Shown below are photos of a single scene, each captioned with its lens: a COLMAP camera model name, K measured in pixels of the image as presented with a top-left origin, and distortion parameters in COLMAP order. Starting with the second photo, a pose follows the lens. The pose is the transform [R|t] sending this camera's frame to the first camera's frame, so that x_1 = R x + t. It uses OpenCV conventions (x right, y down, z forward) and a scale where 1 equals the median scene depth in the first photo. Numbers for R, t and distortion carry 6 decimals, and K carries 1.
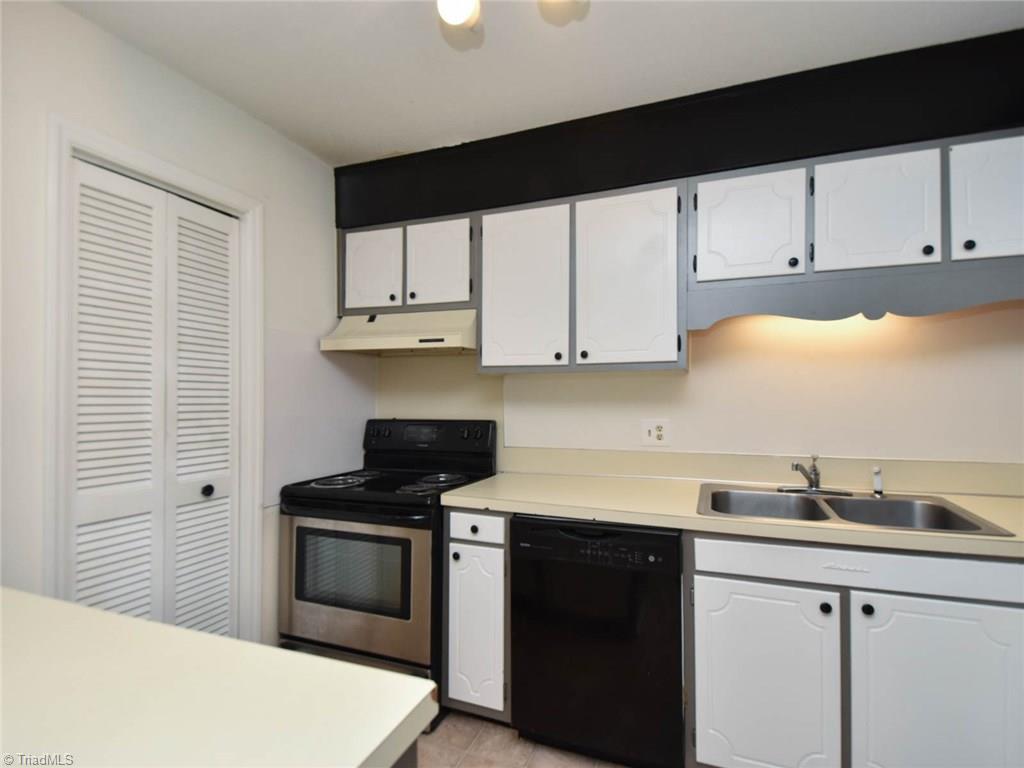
lens RADIAL K [[501.4, 0, 514.9], [0, 501.4, 388.9], [0, 0, 1]] dist [0.029861, -0.017257]
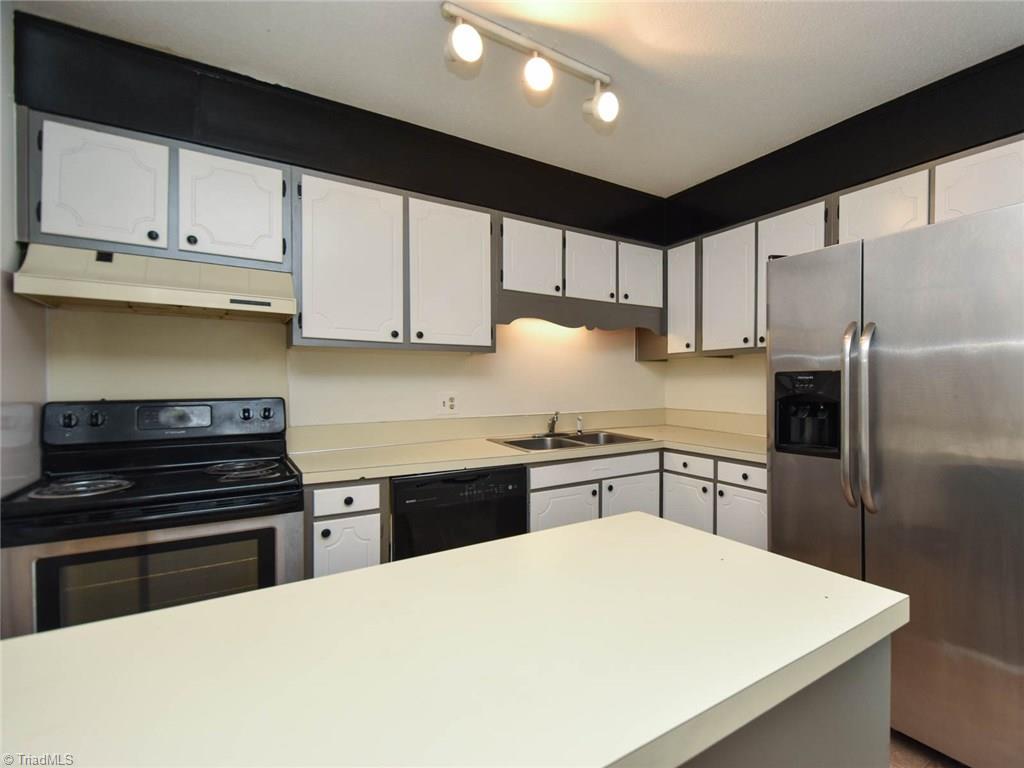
lens RADIAL K [[501.4, 0, 518.1], [0, 501.4, 396.9], [0, 0, 1]] dist [0.029861, -0.017257]
pose [[0.595278, -0.010658, 0.803449, -0.654891], [-0.008743, 0.999767, 0.019740, 0.048539], [-0.803472, -0.018775, 0.595046, 0.132529]]
